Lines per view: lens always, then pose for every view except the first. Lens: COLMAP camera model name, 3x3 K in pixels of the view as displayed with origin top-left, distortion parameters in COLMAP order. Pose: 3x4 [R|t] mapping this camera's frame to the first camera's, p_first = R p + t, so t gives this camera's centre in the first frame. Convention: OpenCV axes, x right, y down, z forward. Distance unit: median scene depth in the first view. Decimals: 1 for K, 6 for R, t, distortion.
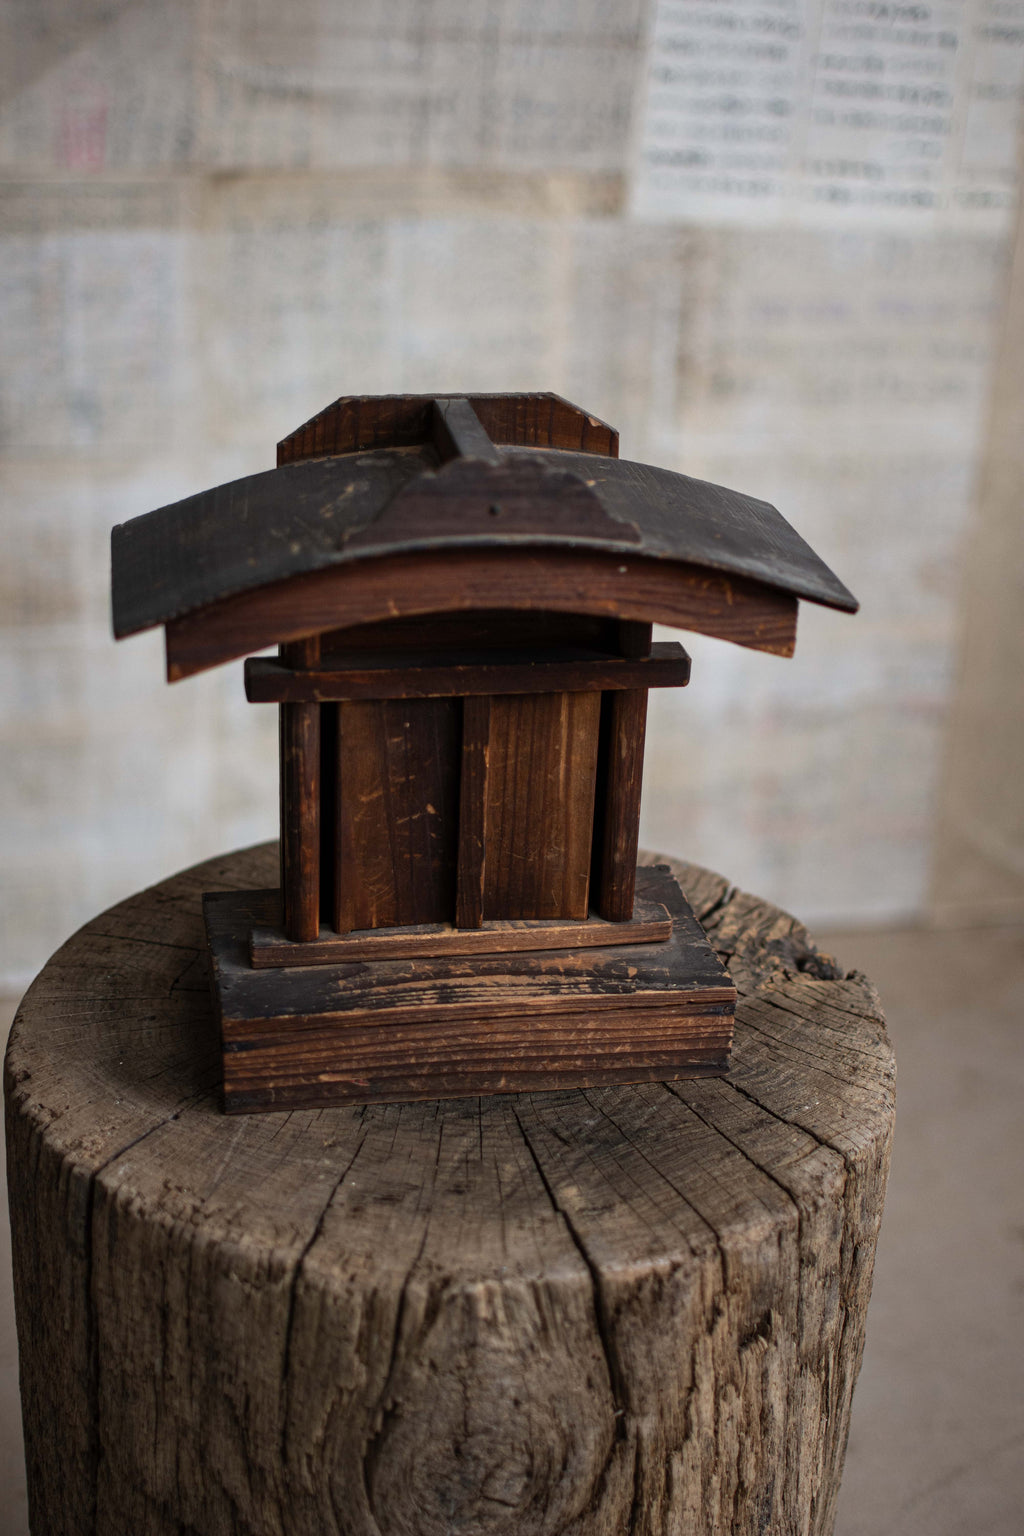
lens RADIAL K [[2358.3, 0, 512.0], [0, 2358.3, 768.0], [0, 0, 1]] dist [-0.123871, -0.101826]
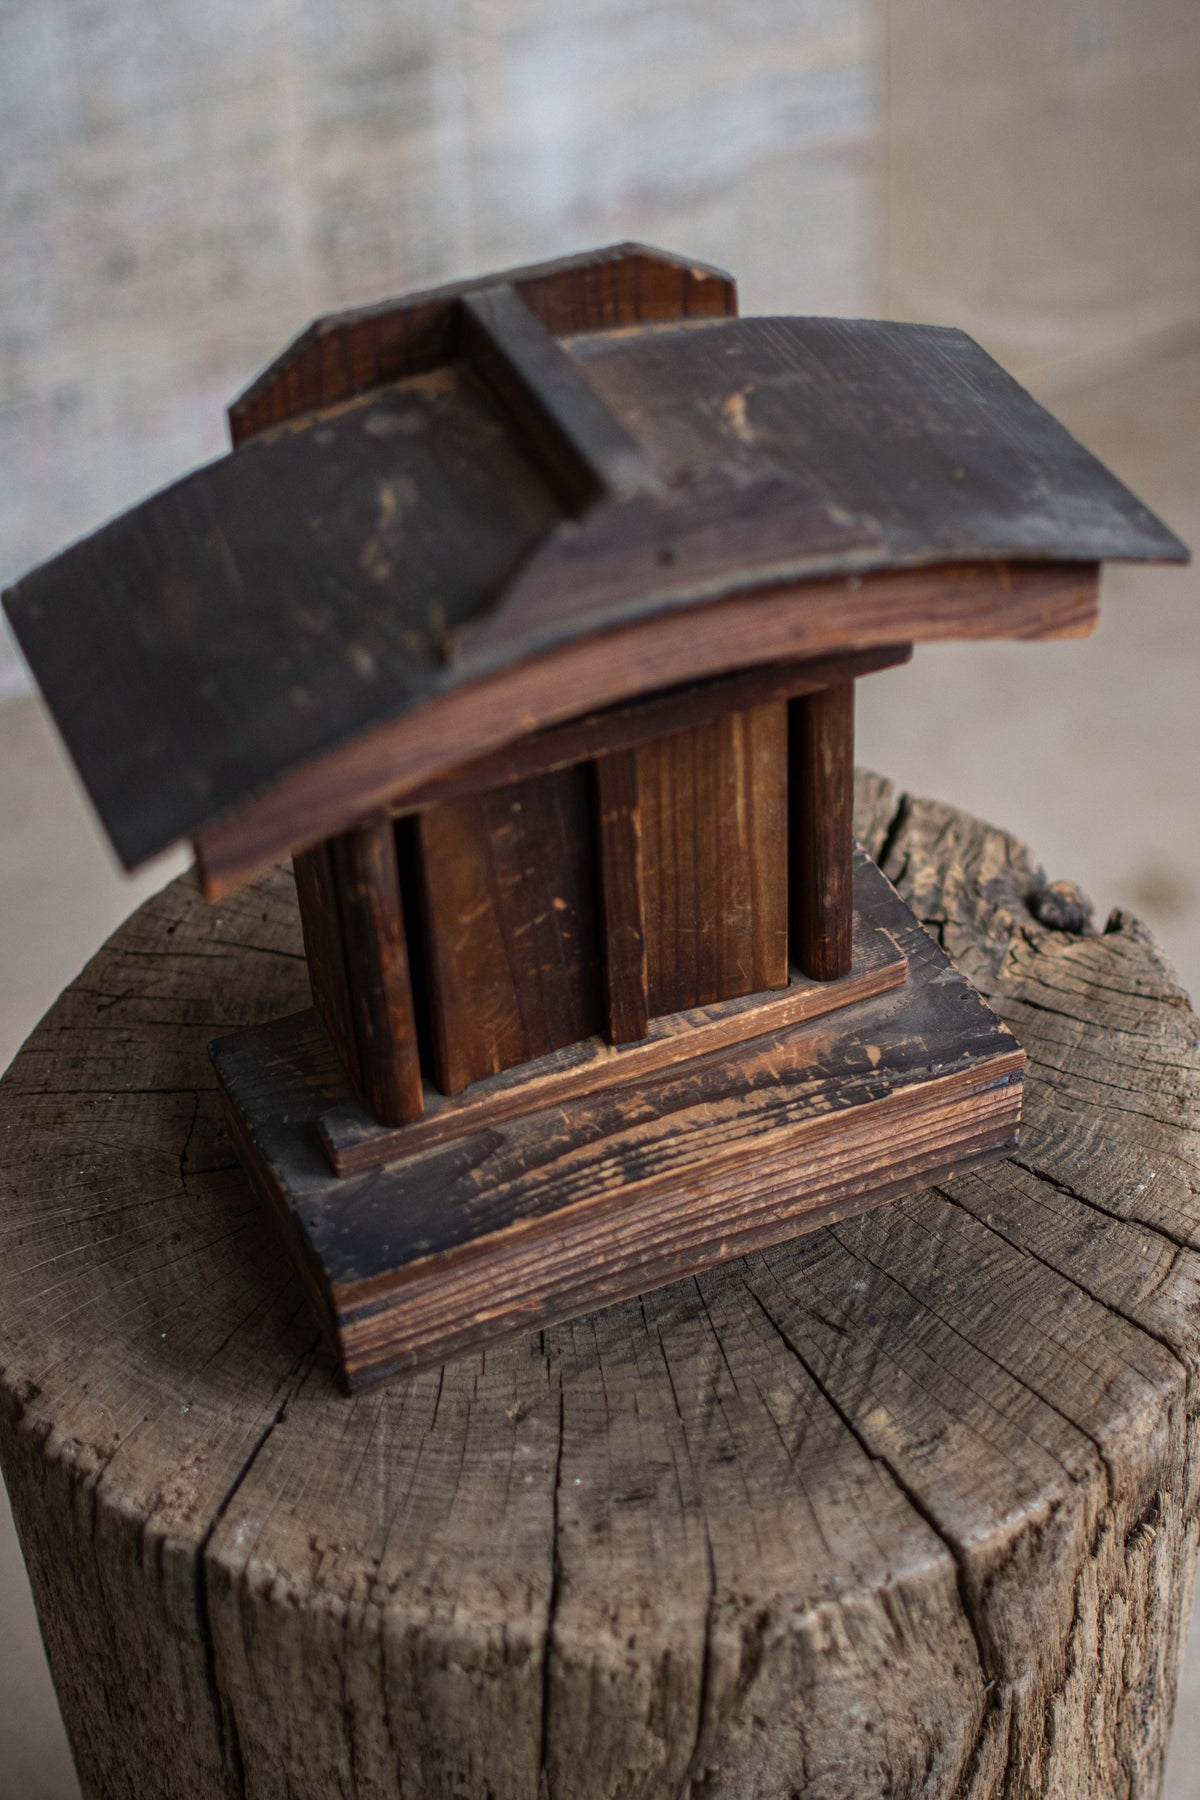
lens RADIAL K [[3183.9, 0, 668.7], [0, 3183.9, 899.5], [0, 0, 1]] dist [-0.151614, 0.130402]
pose [[0.969624, -0.204071, 0.134846, -0.133313], [0.159823, 0.945919, 0.282299, -0.247070], [-0.185162, -0.252173, 0.949802, 0.148983]]
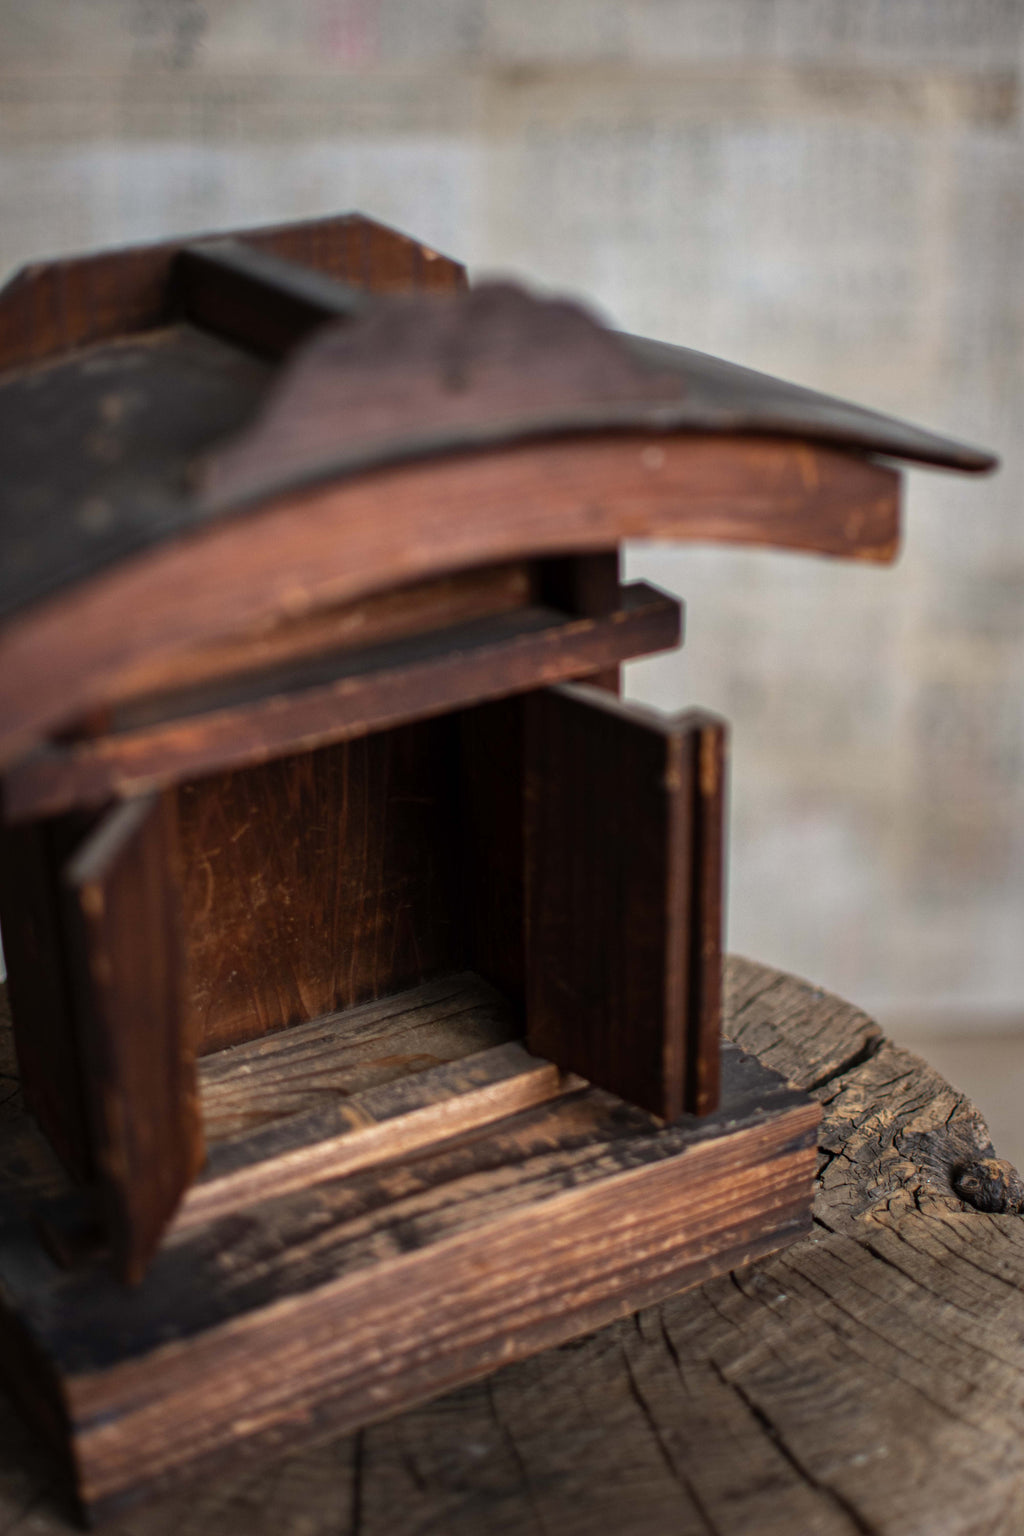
lens RADIAL K [[2371.0, 0, 504.7], [0, 2371.0, 798.4], [0, 0, 1]] dist [-0.052132, -0.083635]
pose [[0.970888, 0.050700, -0.234105, 0.180049], [-0.049009, 0.998713, 0.013040, -0.022326], [0.234465, -0.001187, 0.972124, 0.446683]]
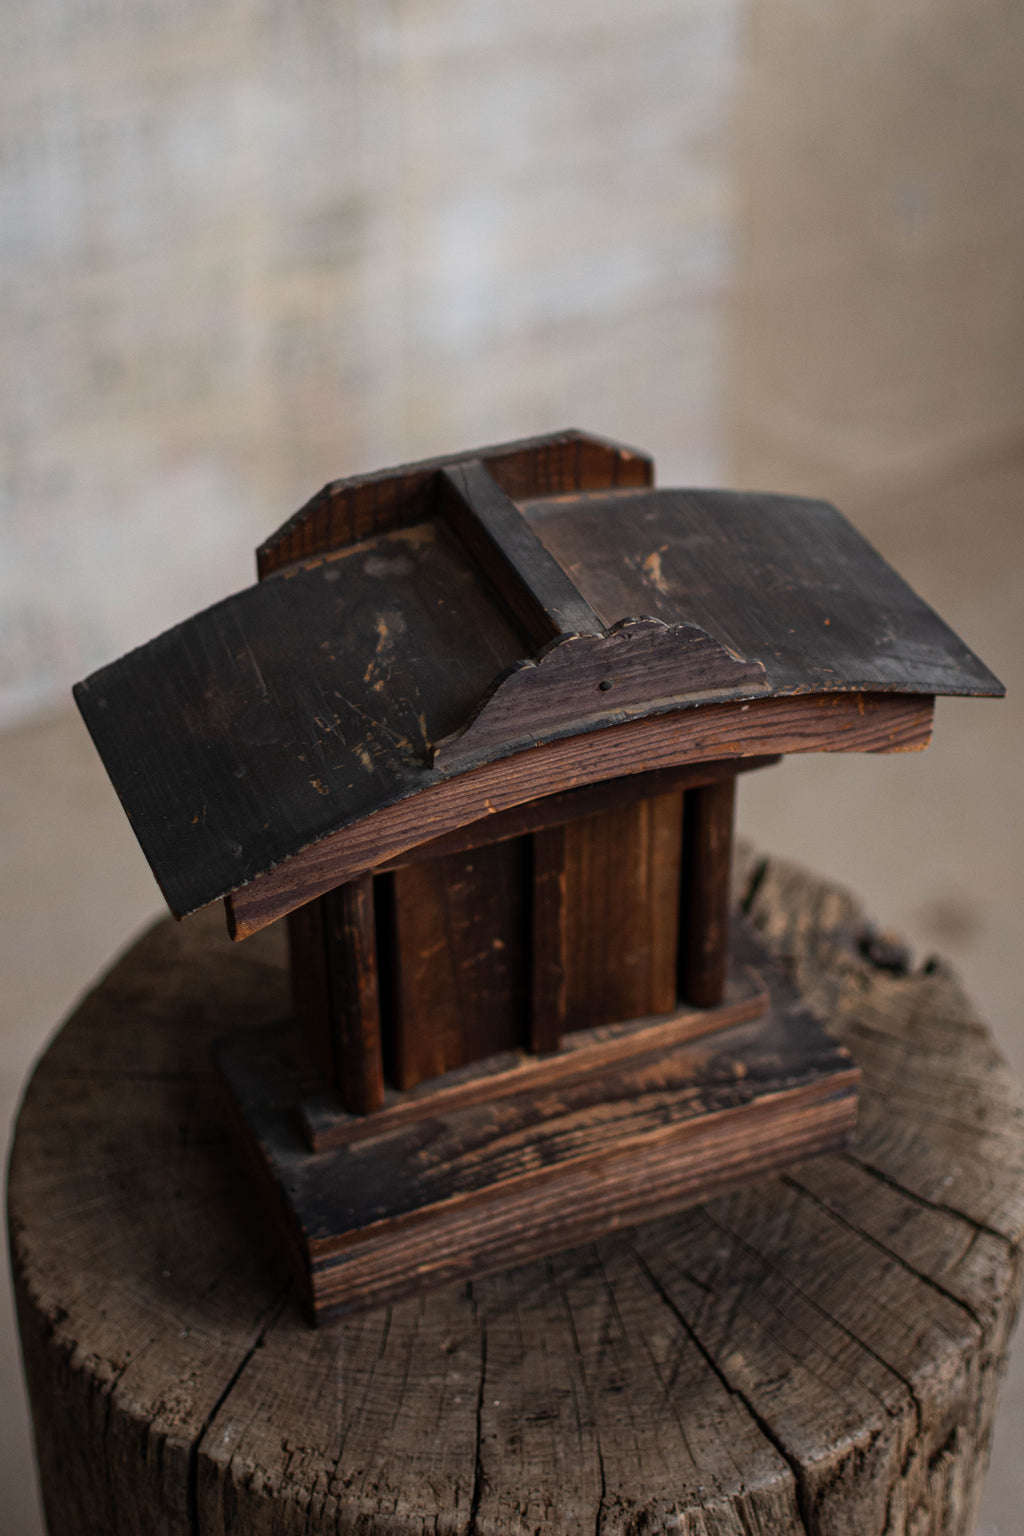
lens RADIAL K [[2754.0, 0, 515.8], [0, 2754.0, 641.9], [0, 0, 1]] dist [-0.204873, 0.300499]
pose [[0.976184, -0.156870, 0.149854, -0.168271], [0.126470, 0.972731, 0.194419, -0.294814], [-0.176266, -0.170837, 0.969405, 0.068918]]
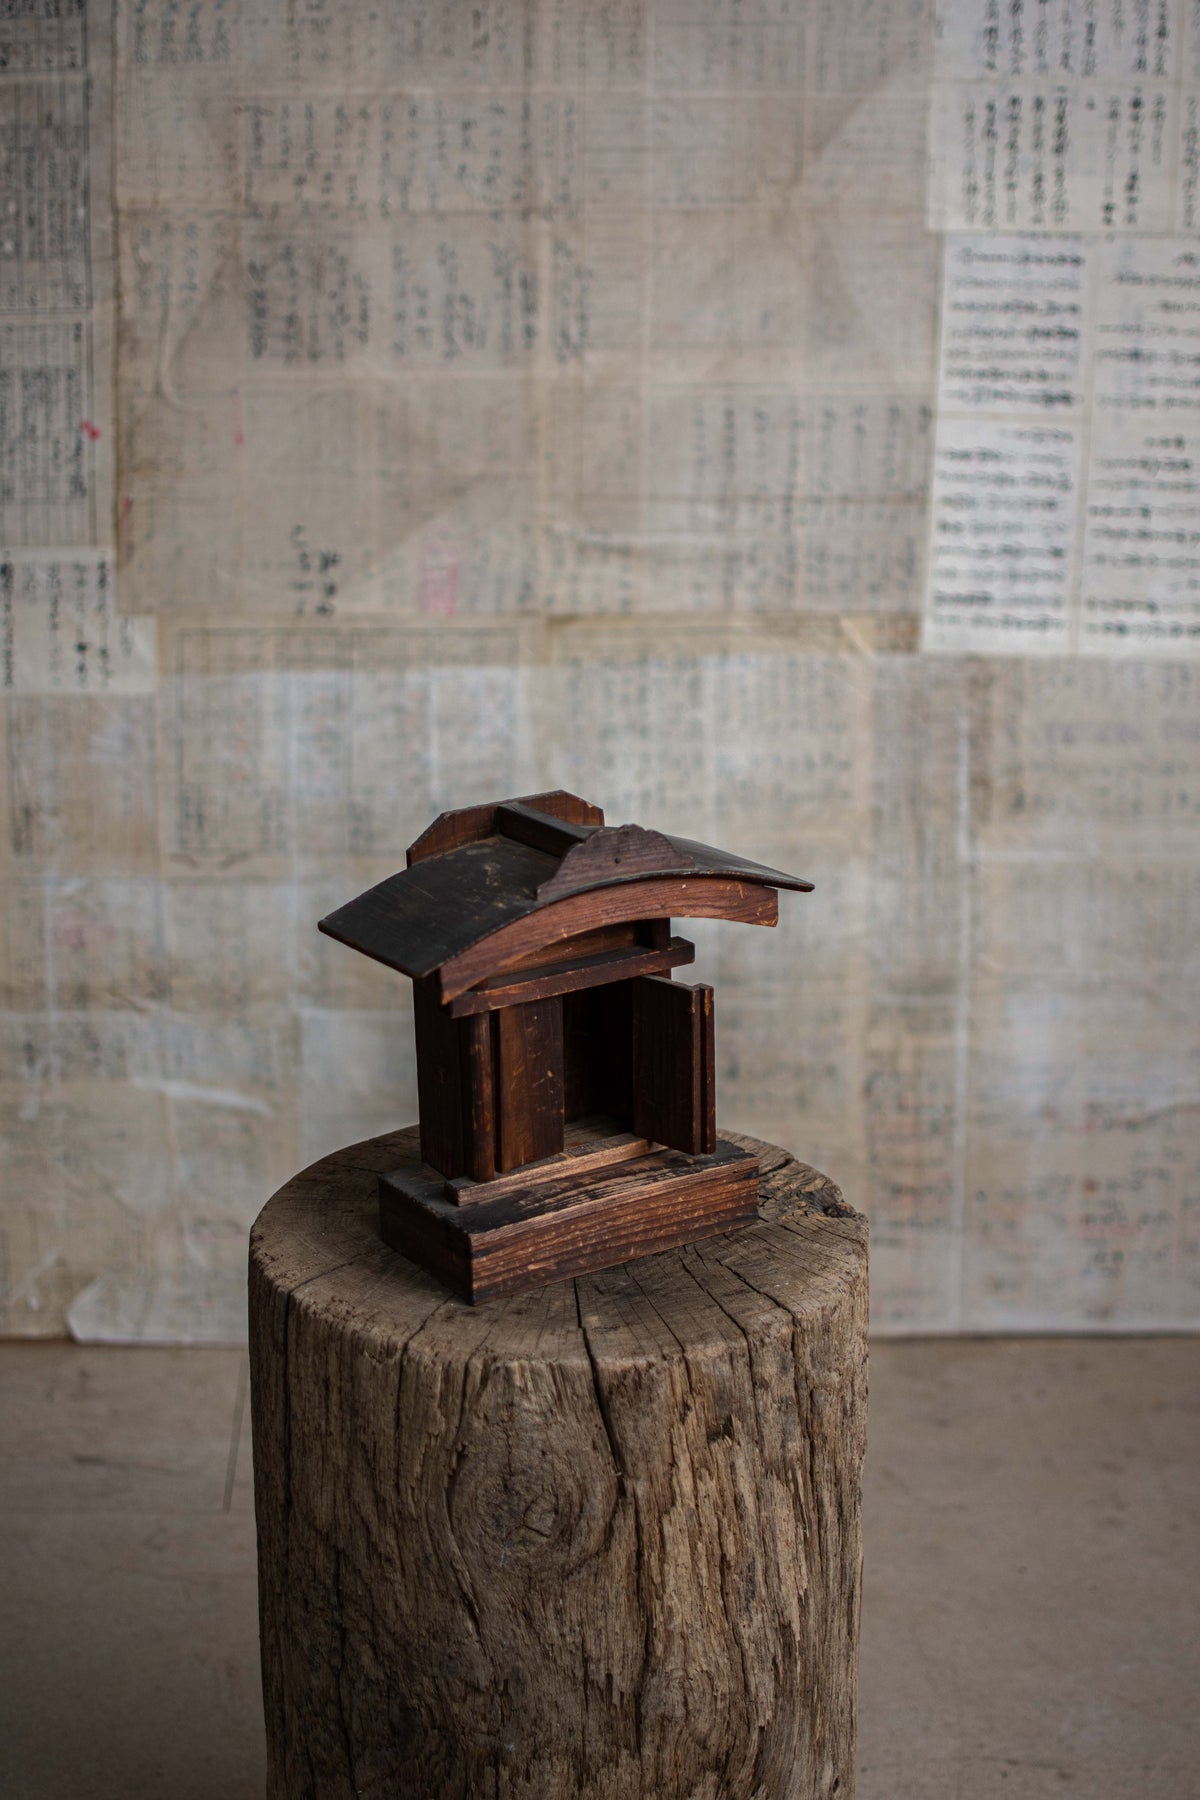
lens RADIAL K [[2778.8, 0, 311.5], [0, 2778.8, 547.3], [0, 0, 1]] dist [-0.033705, -0.023006]
pose [[0.957773, -0.021266, -0.286738, 0.372811], [-0.052391, 0.967658, -0.246764, 0.150916], [0.282713, 0.251367, 0.925683, -0.818487]]
